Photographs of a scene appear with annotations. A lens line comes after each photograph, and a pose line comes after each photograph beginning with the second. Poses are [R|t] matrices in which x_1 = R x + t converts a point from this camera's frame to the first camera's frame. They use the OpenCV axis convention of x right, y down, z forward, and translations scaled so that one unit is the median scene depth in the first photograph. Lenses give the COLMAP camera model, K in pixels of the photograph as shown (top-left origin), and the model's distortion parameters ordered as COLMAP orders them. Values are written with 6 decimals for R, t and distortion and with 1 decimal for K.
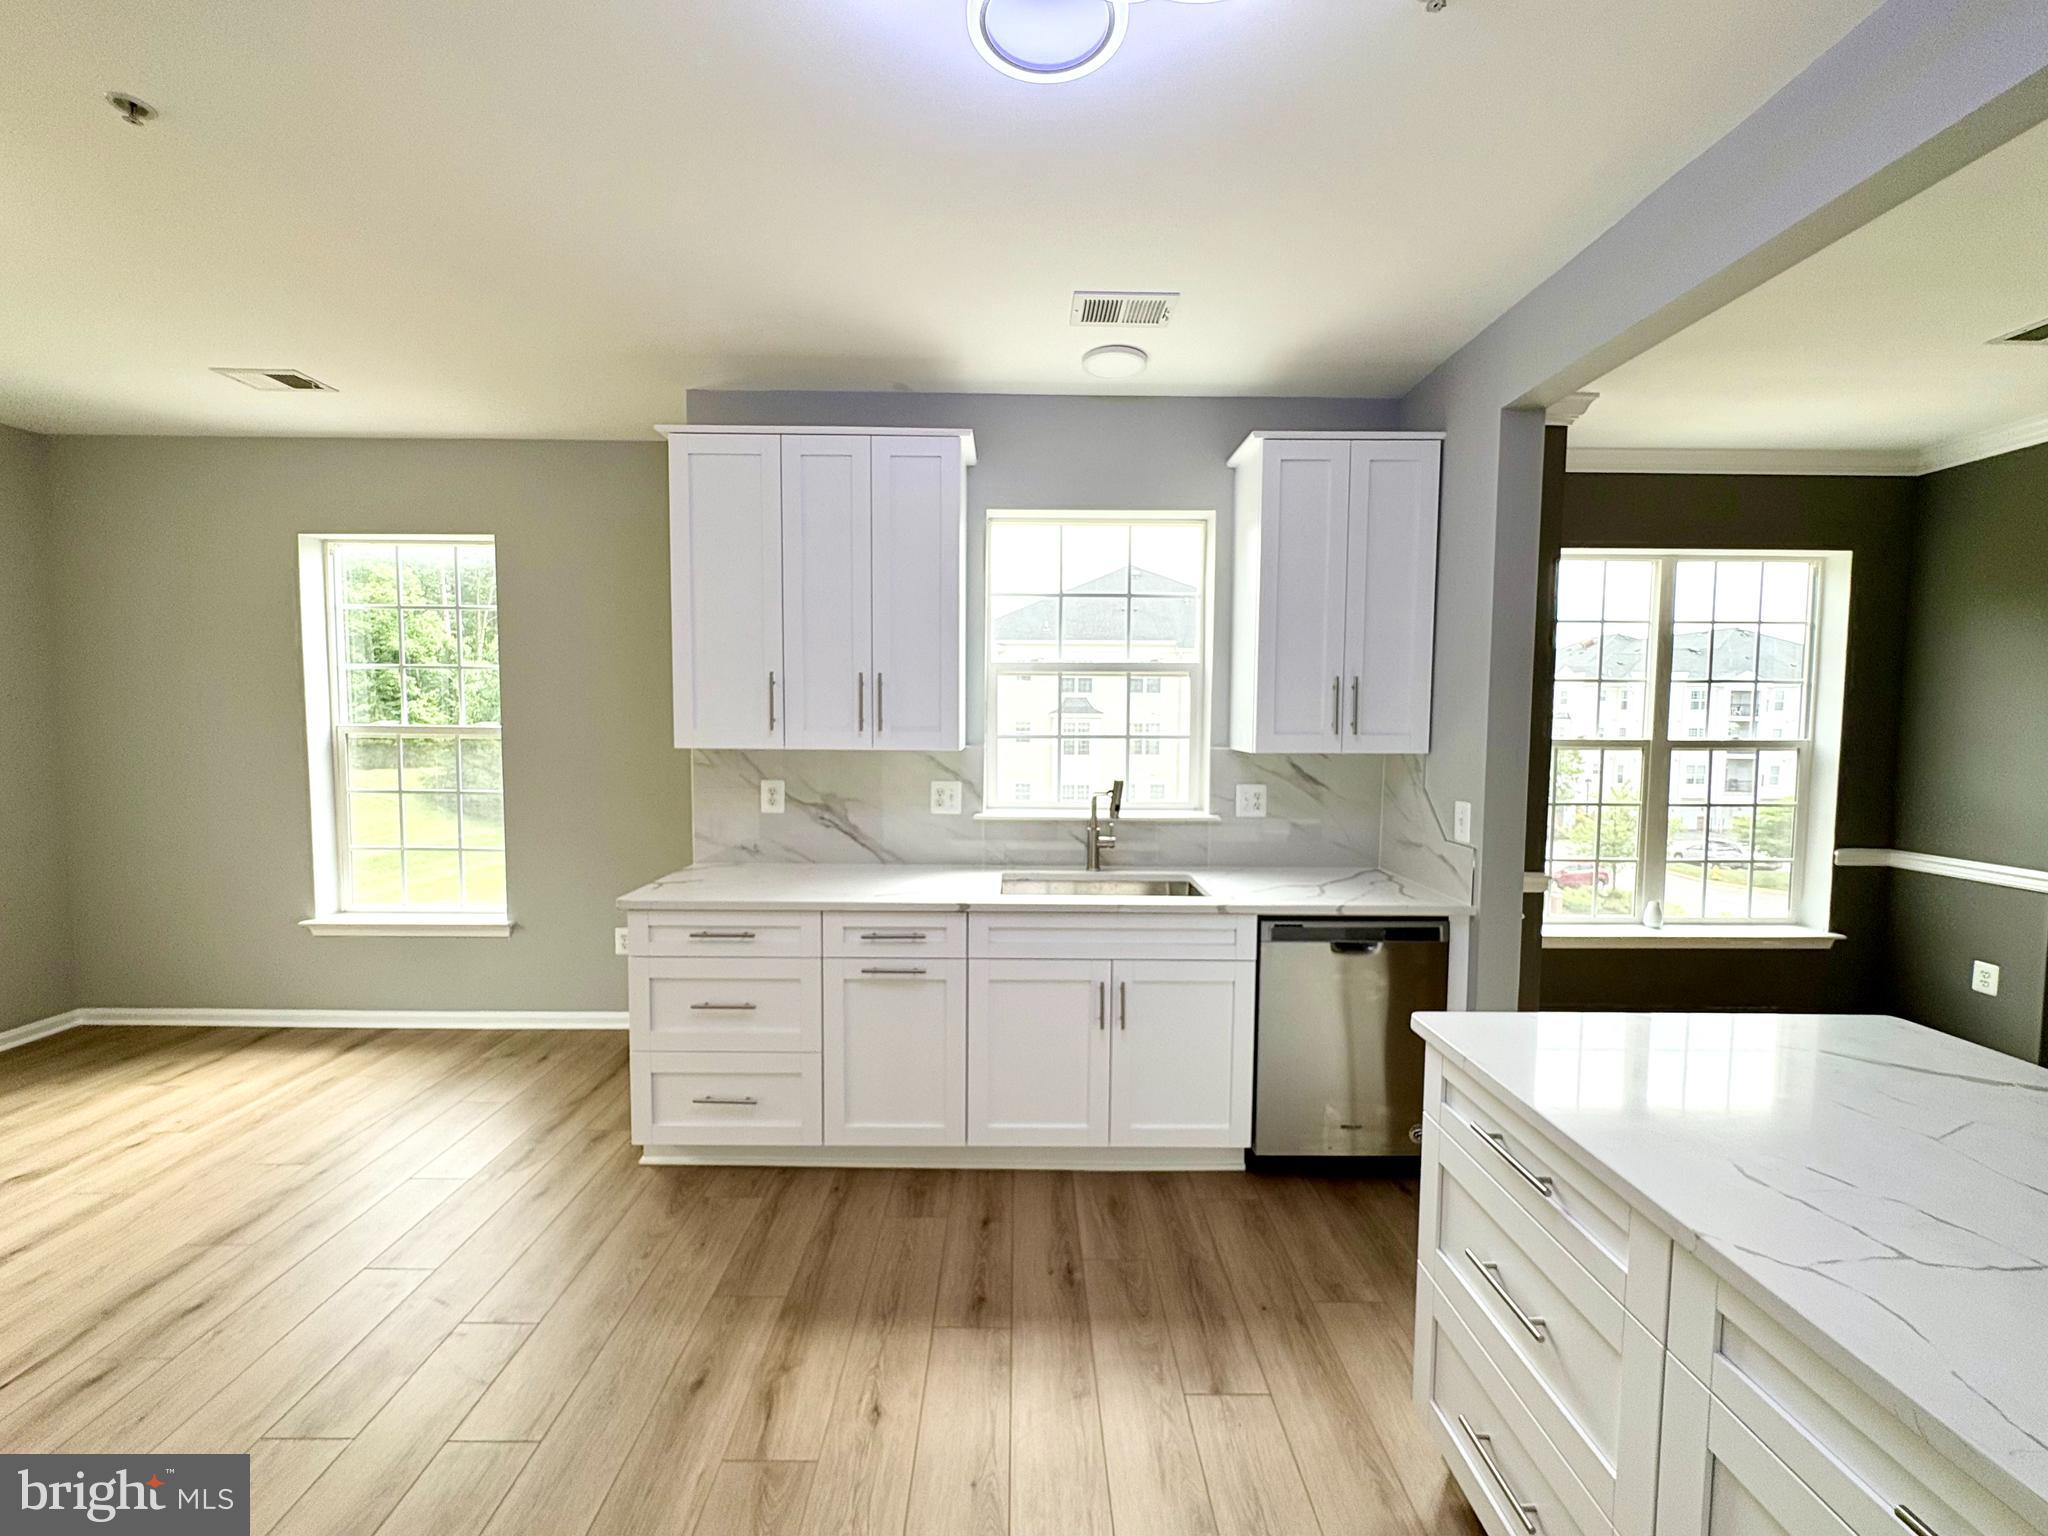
lens RADIAL K [[816.8, 0, 1020.0], [0, 816.8, 767.6], [0, 0, 1]] dist [0.003136, -0.001492]
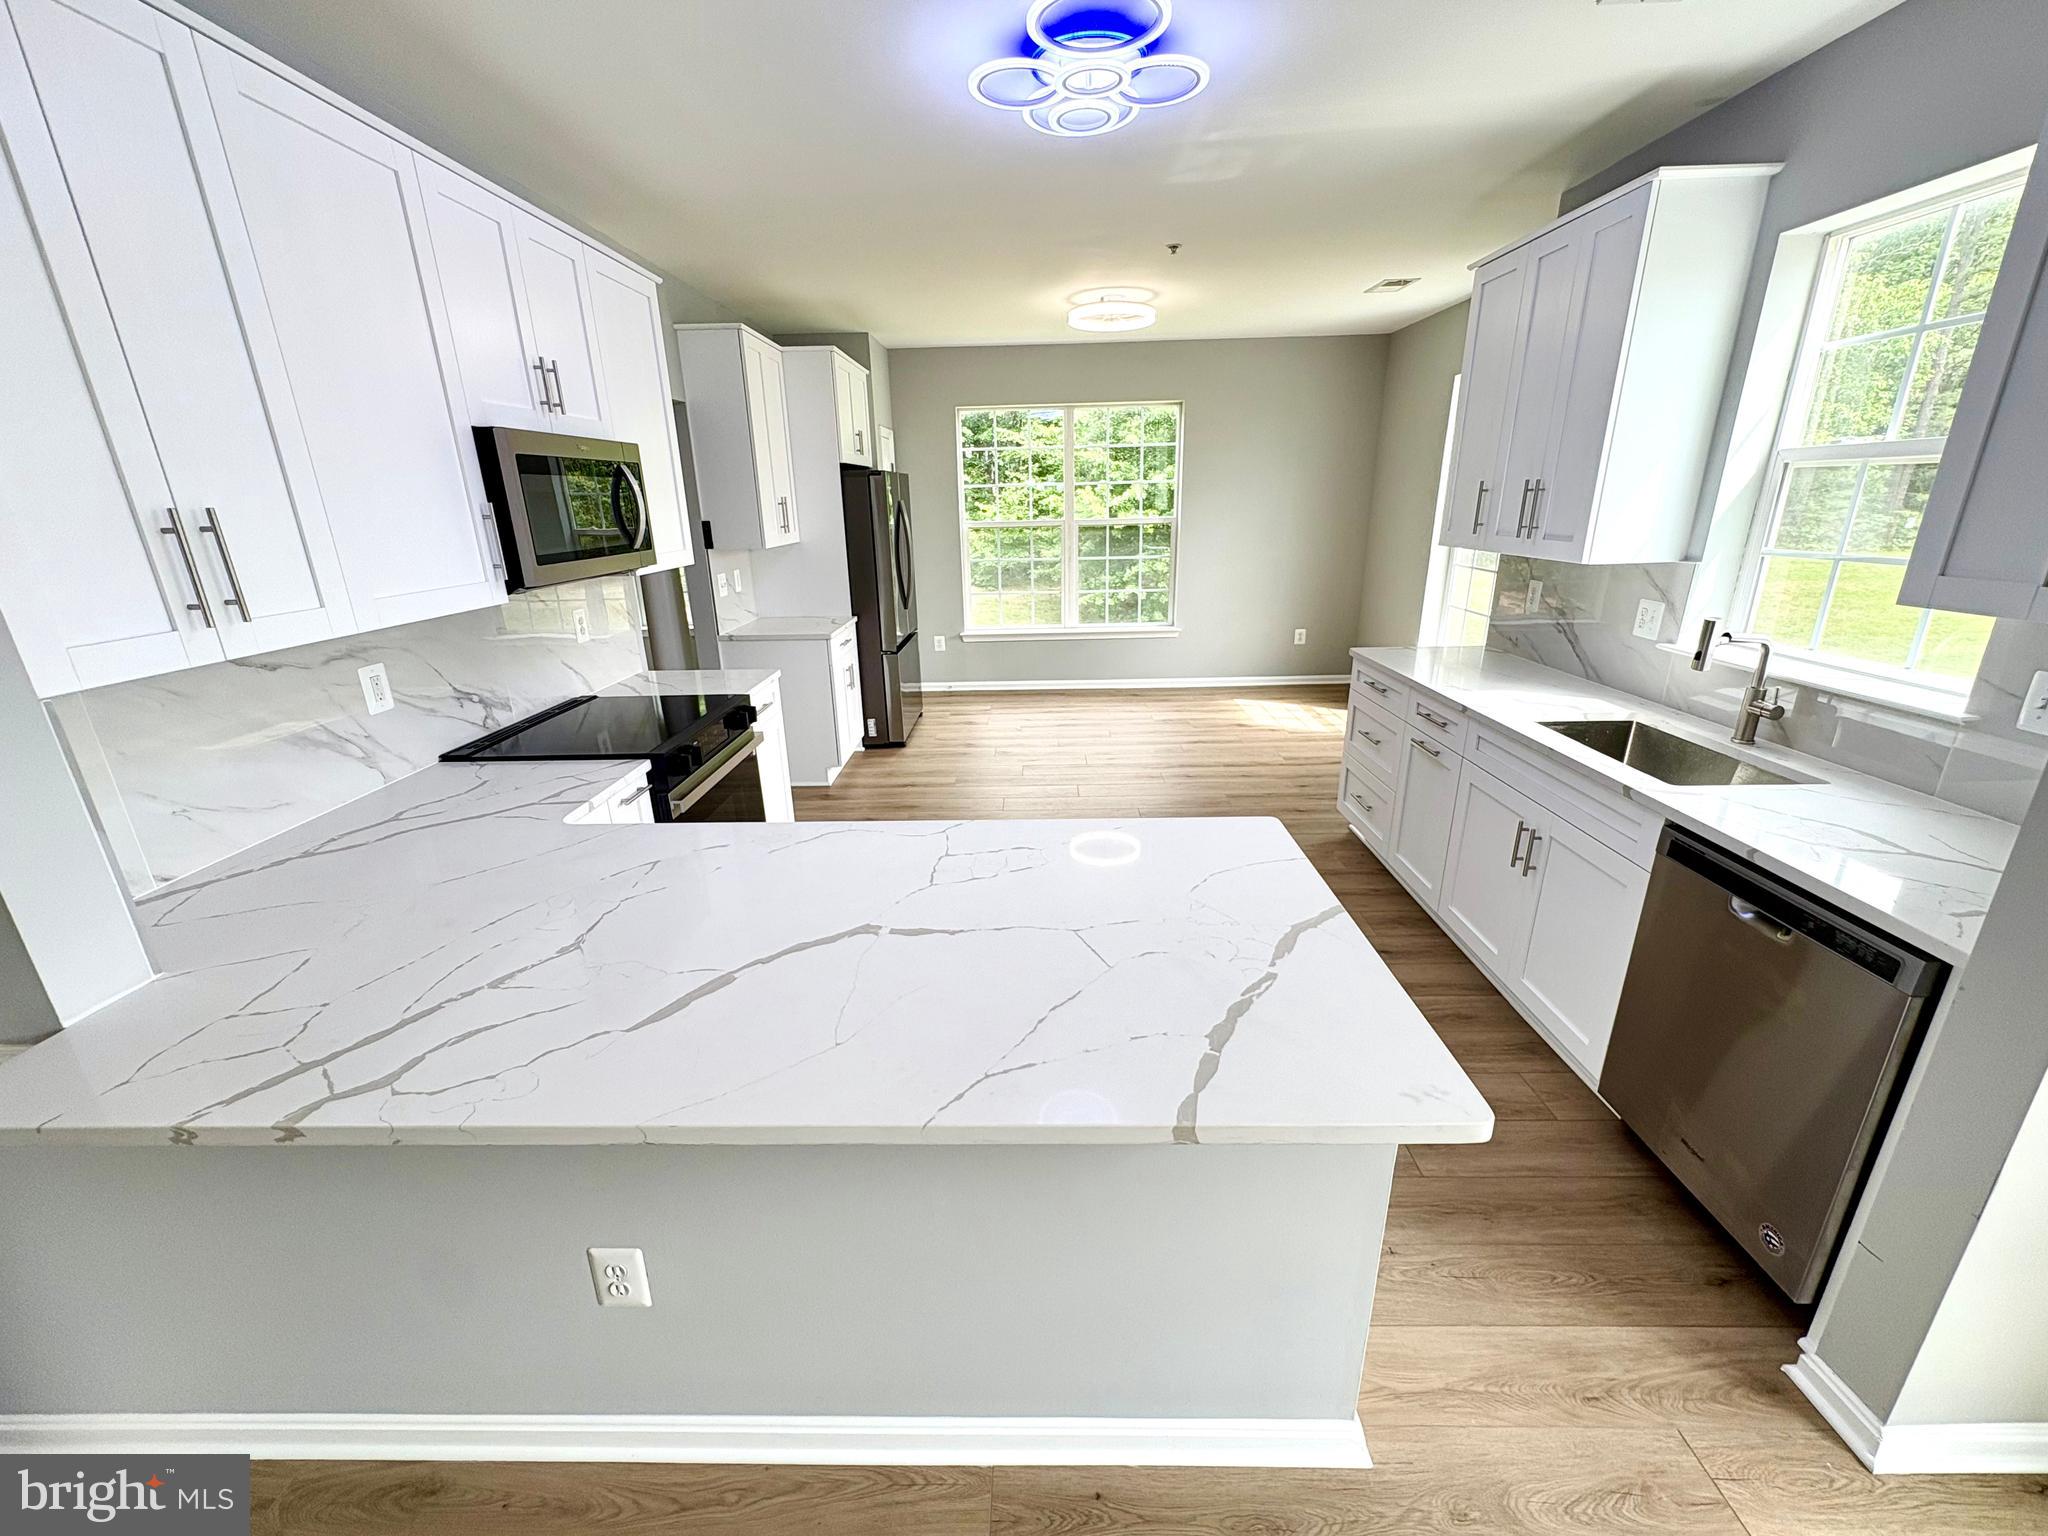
lens RADIAL K [[816.8, 0, 1020.8], [0, 816.8, 766.5], [0, 0, 1]] dist [0.003136, -0.001492]
pose [[-0.024705, 0.310450, -0.950269, 0.815664], [-0.044728, 0.949264, 0.311284, -0.056924], [0.998694, 0.050194, -0.009566, 0.339457]]
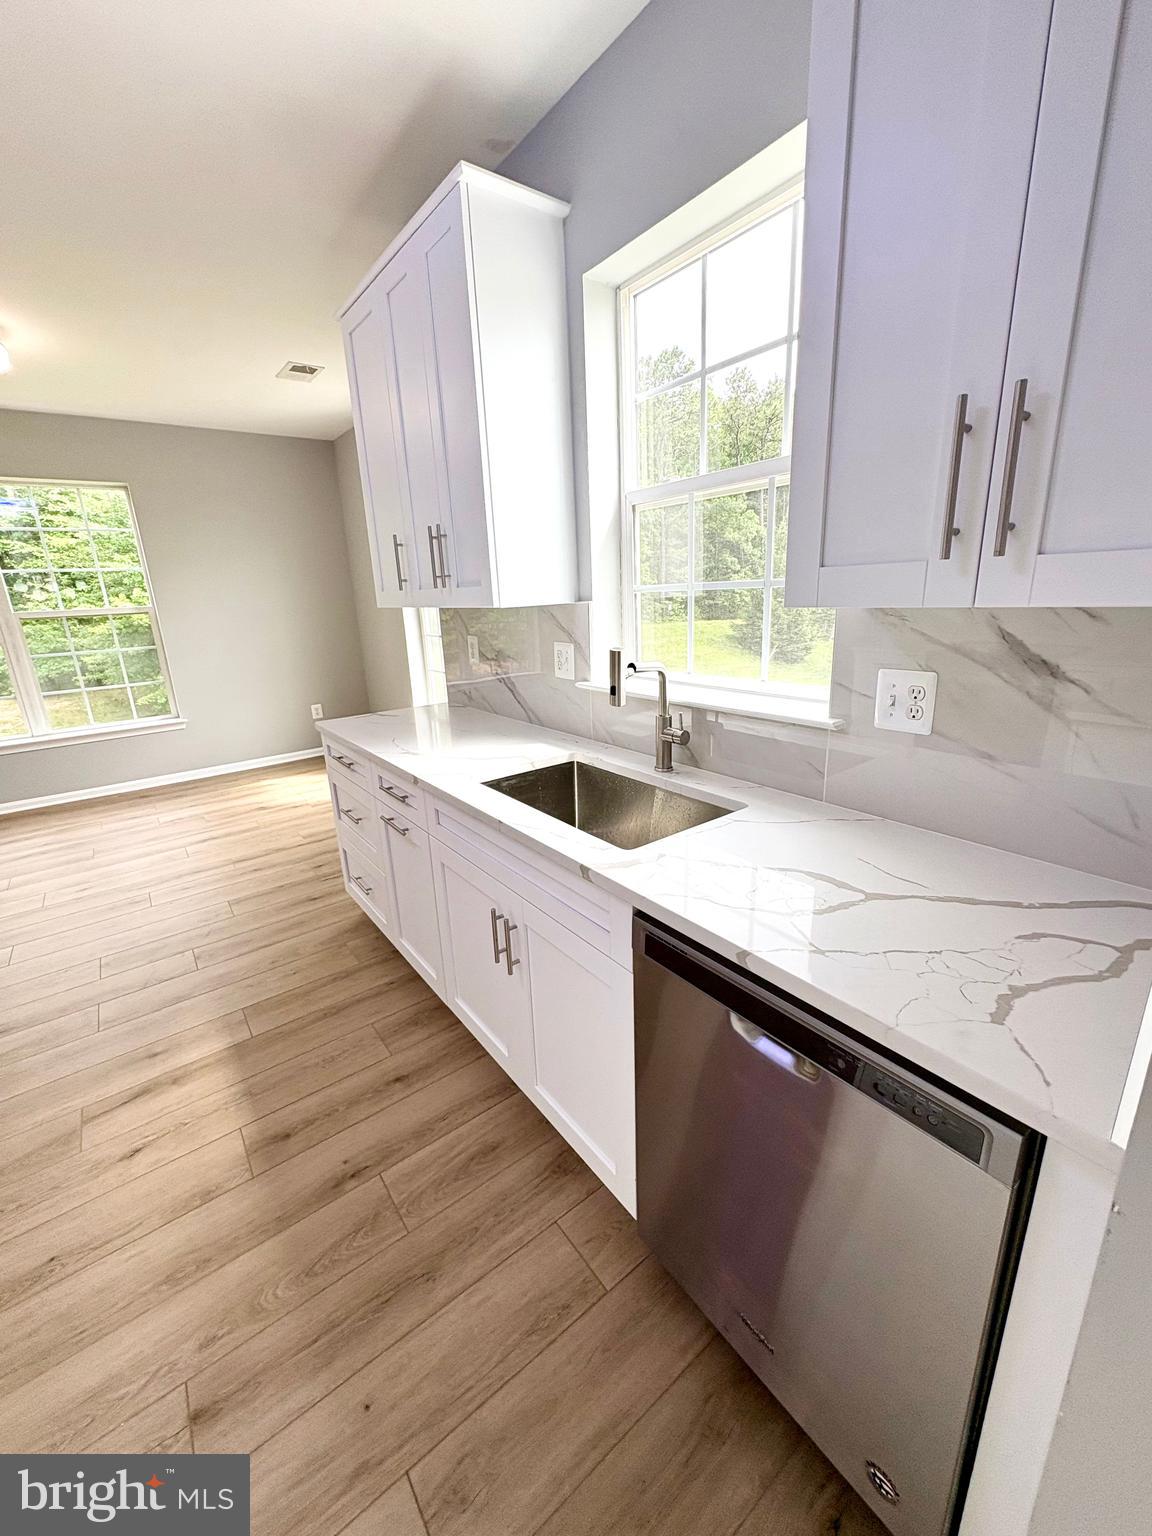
lens RADIAL K [[612.6, 0, 579.3], [0, 612.6, 764.2], [0, 0, 1]] dist [0.003136, -0.001492]
pose [[0.600189, 0.191268, -0.776653, 0.474684], [-0.008272, 0.972421, 0.233088, -0.010431], [0.799815, -0.133472, 0.585219, 0.597532]]
